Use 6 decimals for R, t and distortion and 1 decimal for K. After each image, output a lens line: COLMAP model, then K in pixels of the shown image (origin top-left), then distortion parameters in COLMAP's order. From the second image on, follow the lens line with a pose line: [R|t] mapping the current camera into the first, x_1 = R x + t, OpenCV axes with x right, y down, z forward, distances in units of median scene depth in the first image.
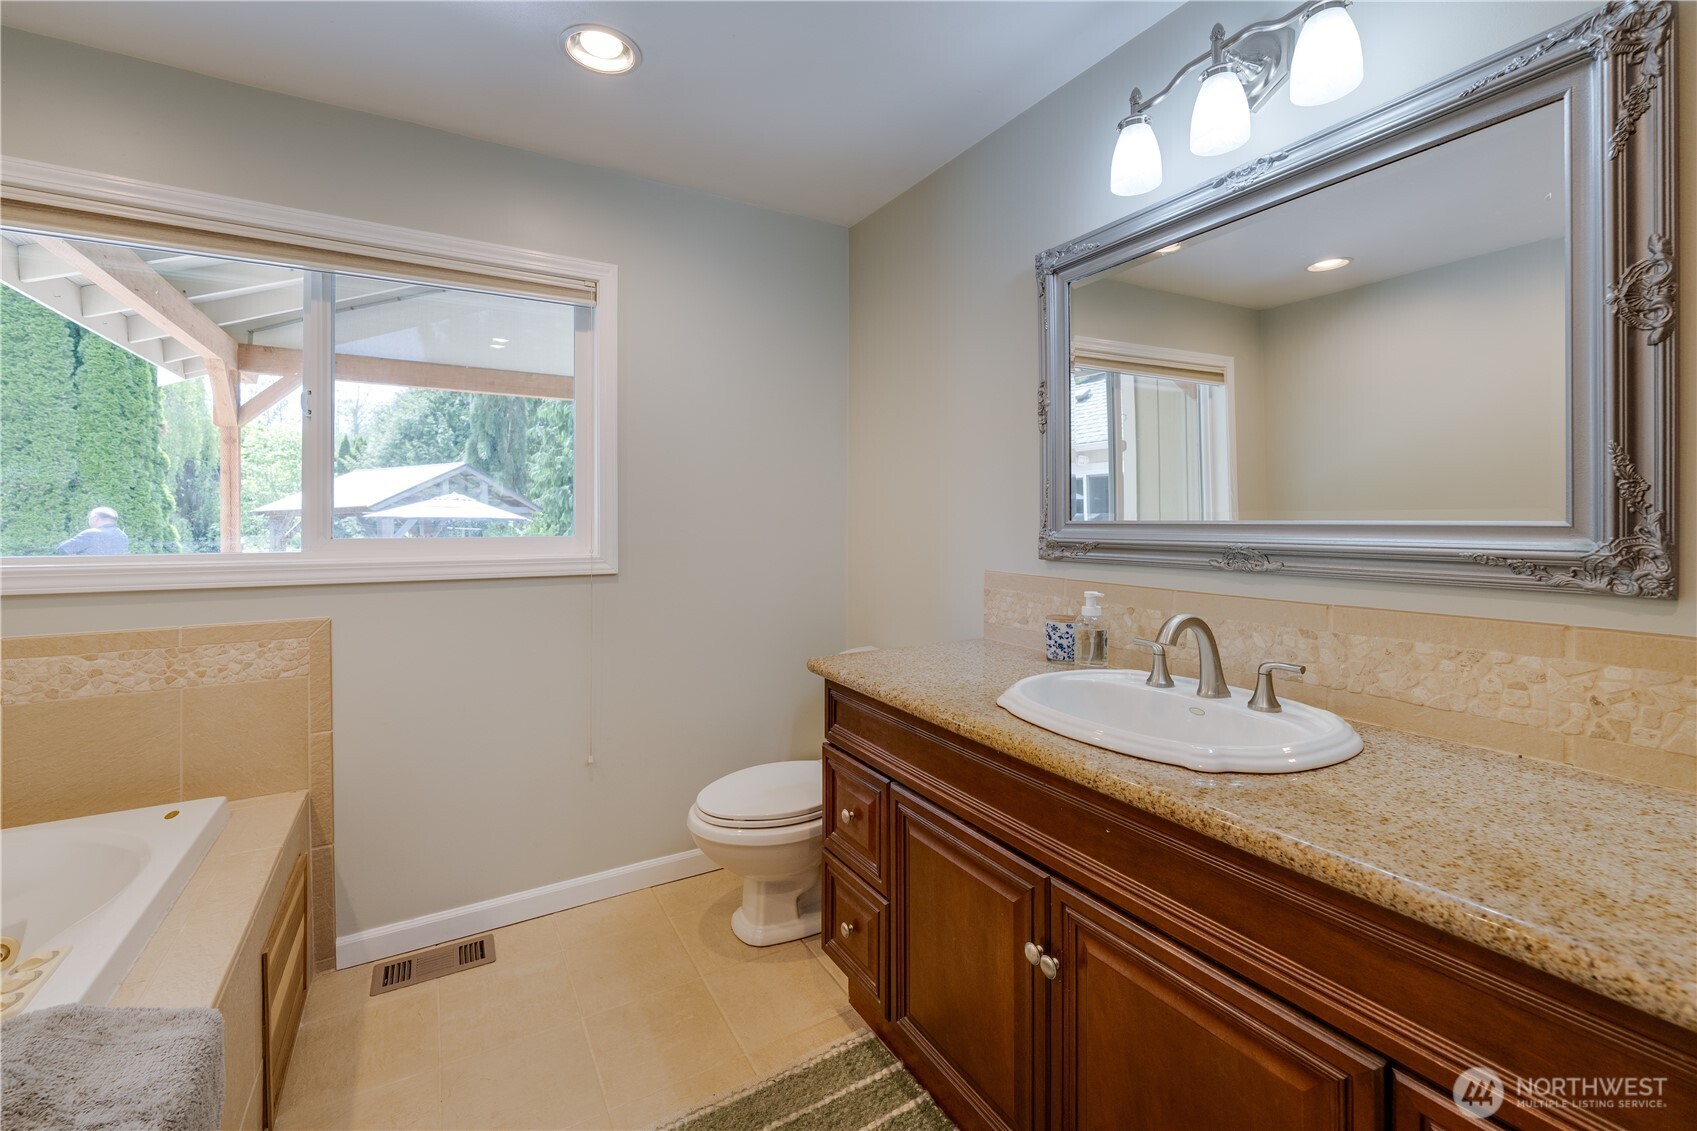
lens RADIAL K [[692.9, 0, 832.6], [0, 692.9, 520.8], [0, 0, 1]] dist [0.002350, -0.001162]
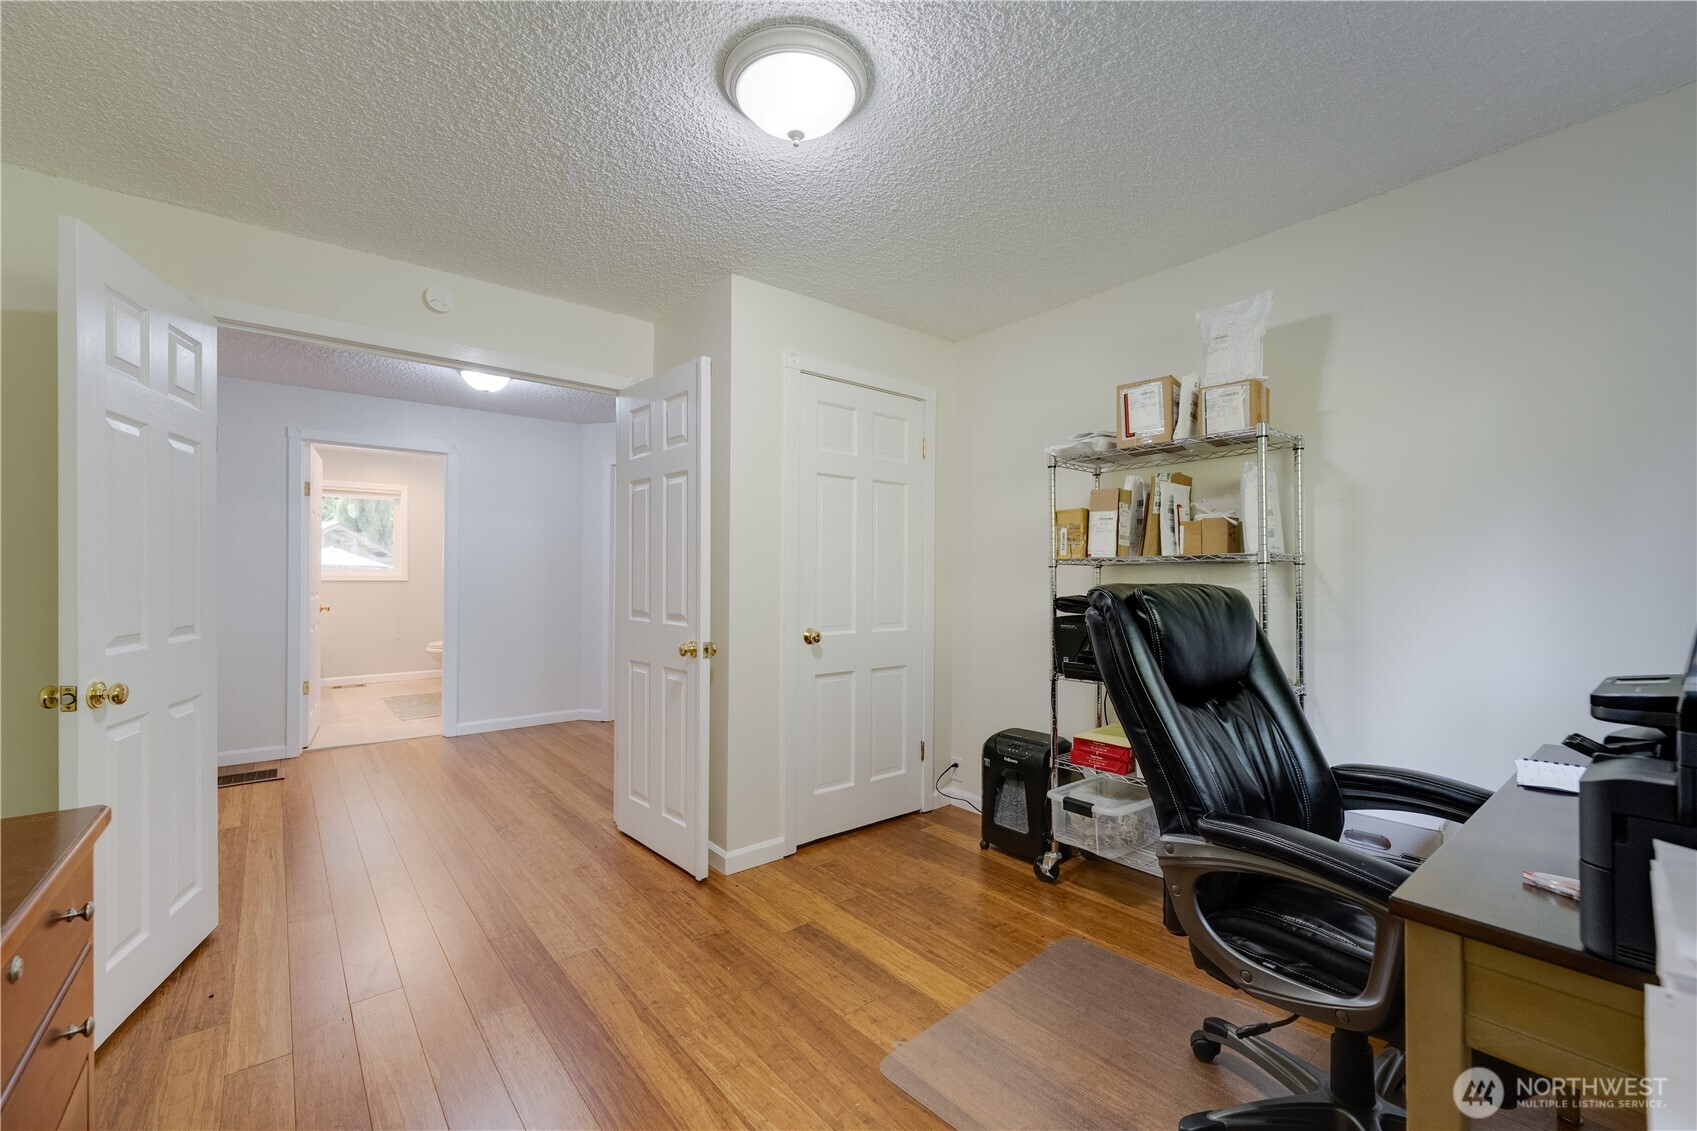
lens RADIAL K [[692.9, 0, 842.6], [0, 692.9, 568.8], [0, 0, 1]] dist [0.002350, -0.001162]
pose [[0.987928, -0.005910, 0.154800, 0.222514], [0.006722, 0.999966, -0.004726, 0.017326], [-0.154767, 0.005709, 0.987935, -0.475948]]
